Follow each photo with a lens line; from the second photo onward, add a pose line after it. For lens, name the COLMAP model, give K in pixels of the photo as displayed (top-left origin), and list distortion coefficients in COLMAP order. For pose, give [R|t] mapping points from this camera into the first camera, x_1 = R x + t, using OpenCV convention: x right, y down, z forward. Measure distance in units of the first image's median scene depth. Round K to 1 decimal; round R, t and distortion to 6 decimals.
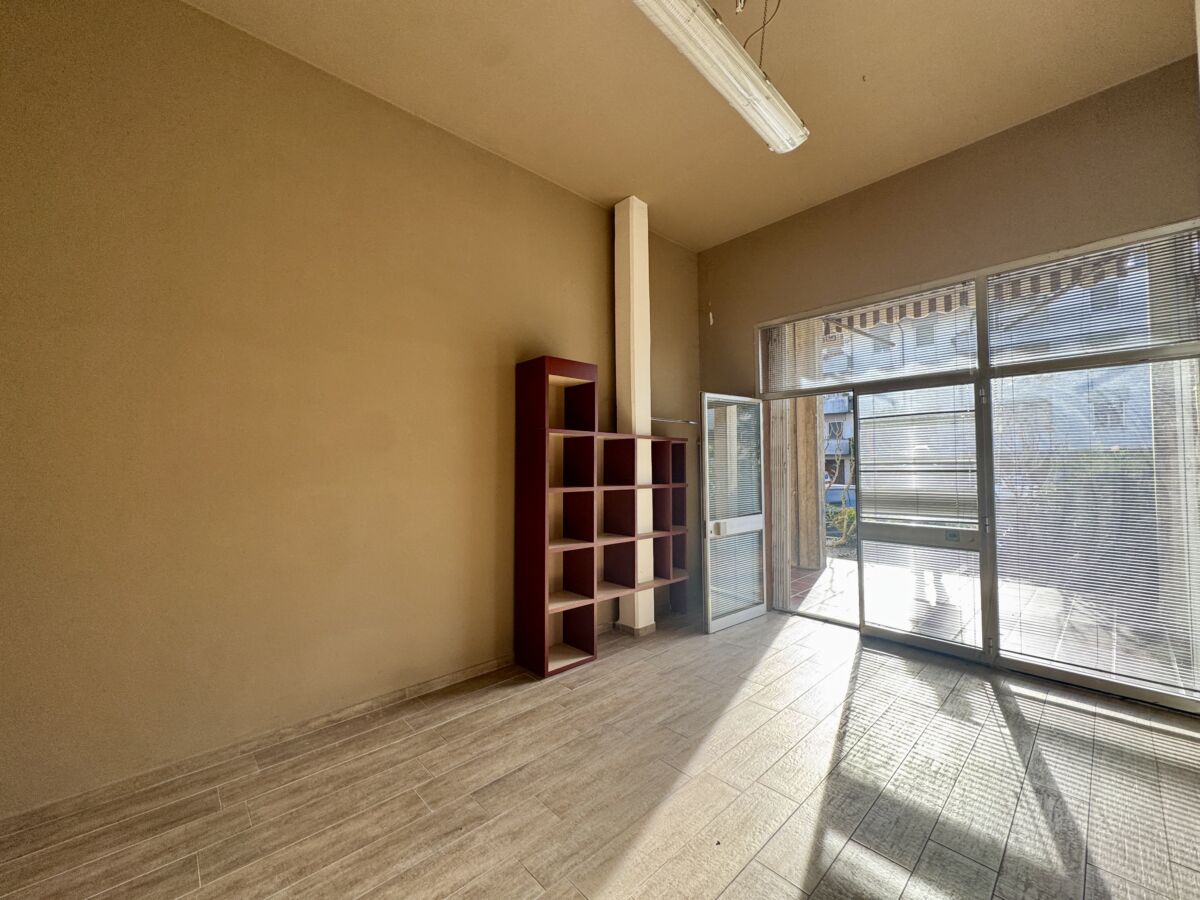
lens RADIAL K [[473.3, 0, 600.0], [0, 473.3, 450.0], [0, 0, 1]] dist [-0.001629, -0.000094]
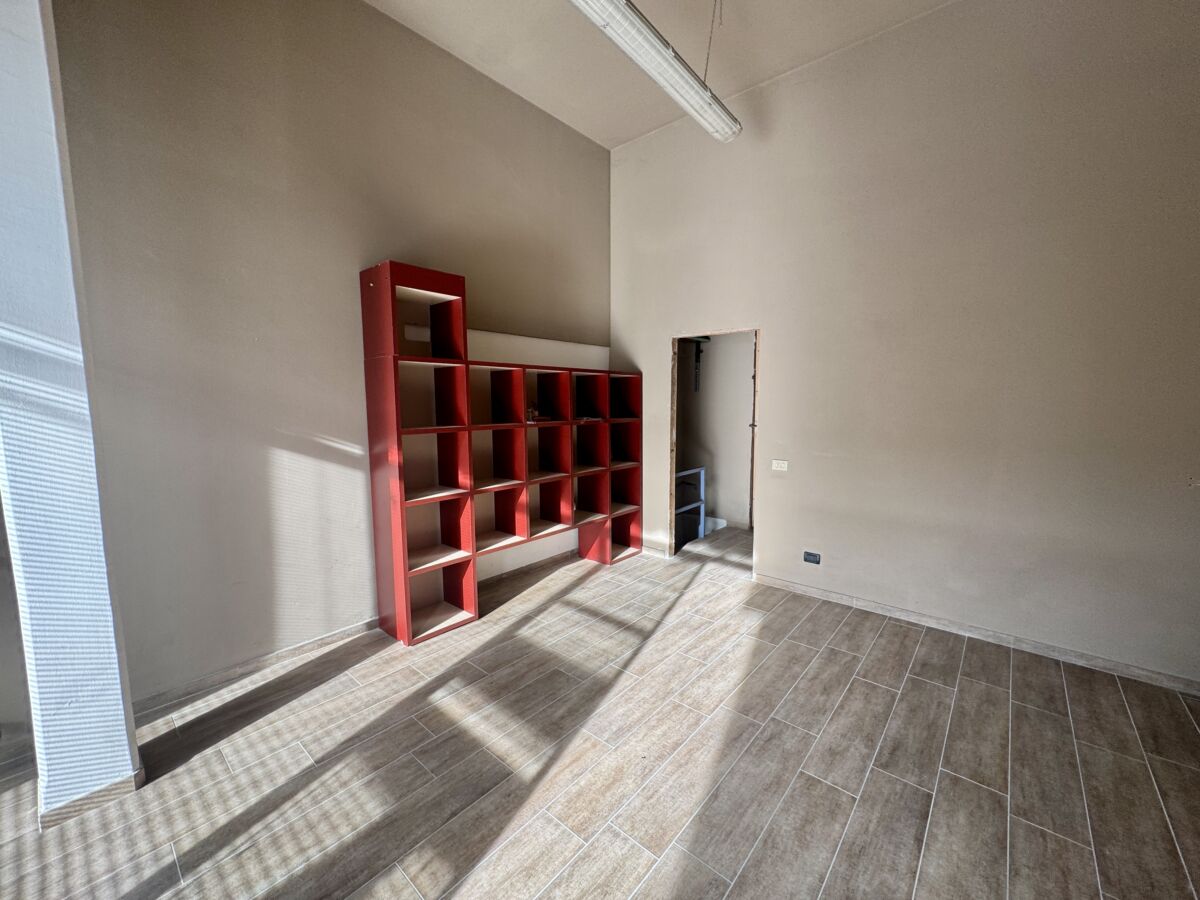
lens RADIAL K [[481.4, 0, 600.0], [0, 481.4, 450.0], [0, 0, 1]] dist [0.001566, 0.000323]
pose [[-0.993254, 0.020716, -0.114090, 0.294171], [0.011504, 0.996663, 0.080814, 0.038325], [0.115384, 0.078957, -0.990178, 1.302162]]
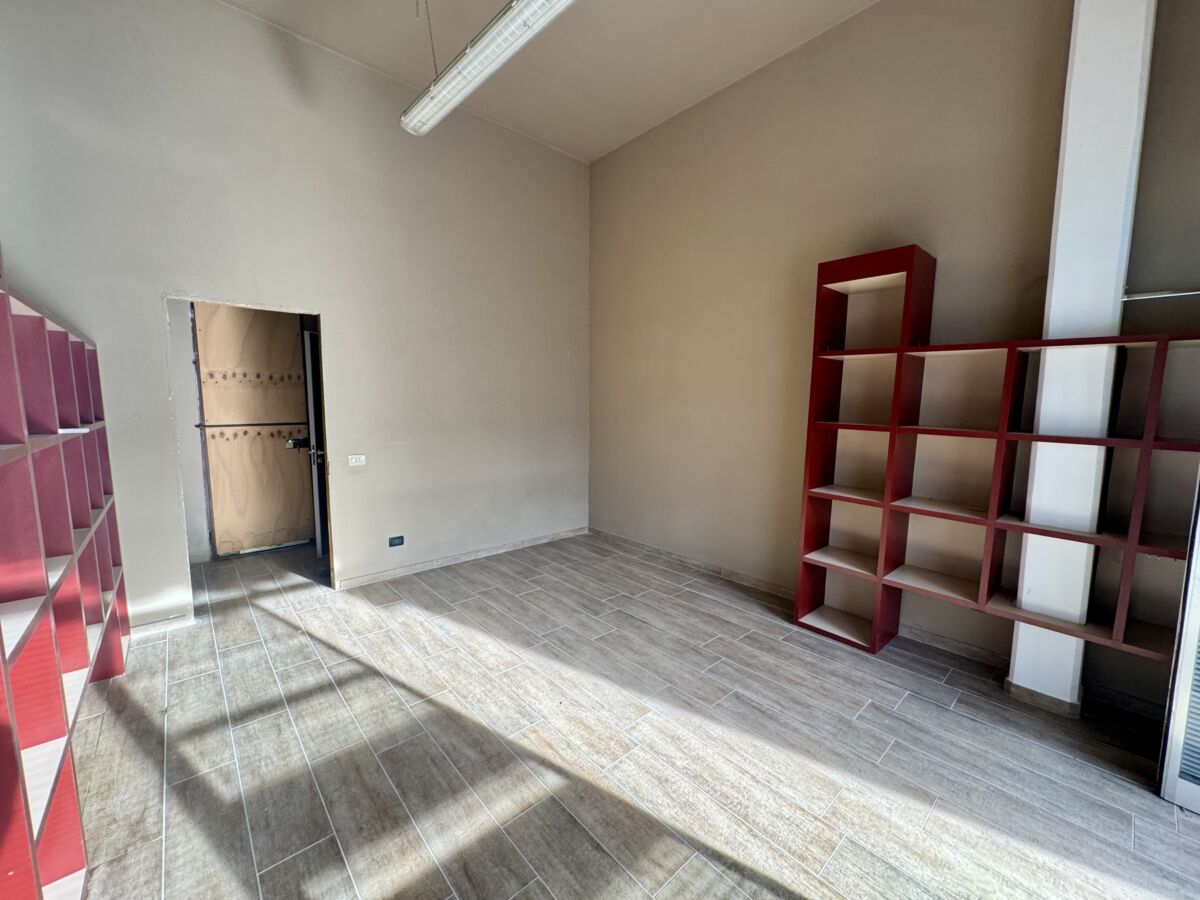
lens RADIAL K [[473.3, 0, 600.0], [0, 473.3, 450.0], [0, 0, 1]] dist [-0.001629, -0.000094]
pose [[-0.015010, 0.112135, -0.993580, 0.901001], [0.019207, 0.993541, 0.111841, 0.032583], [0.999703, -0.017405, -0.017067, 0.737421]]
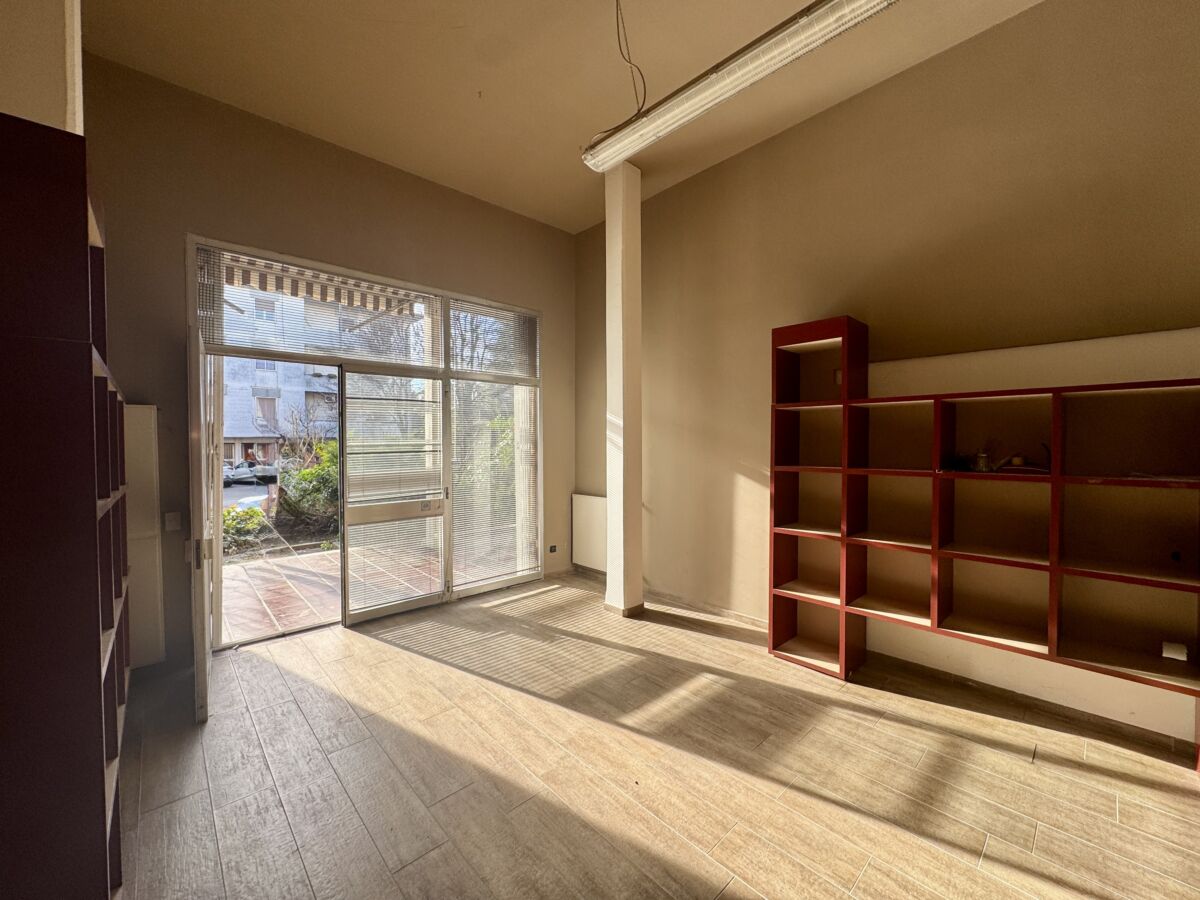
lens RADIAL K [[473.3, 0, 600.0], [0, 473.3, 450.0], [0, 0, 1]] dist [-0.001629, -0.000094]
pose [[-0.006575, -0.004952, 0.999966, -0.557147], [-0.021269, 0.999762, 0.004811, 0.032174], [-0.999752, -0.021237, -0.006678, 0.723209]]
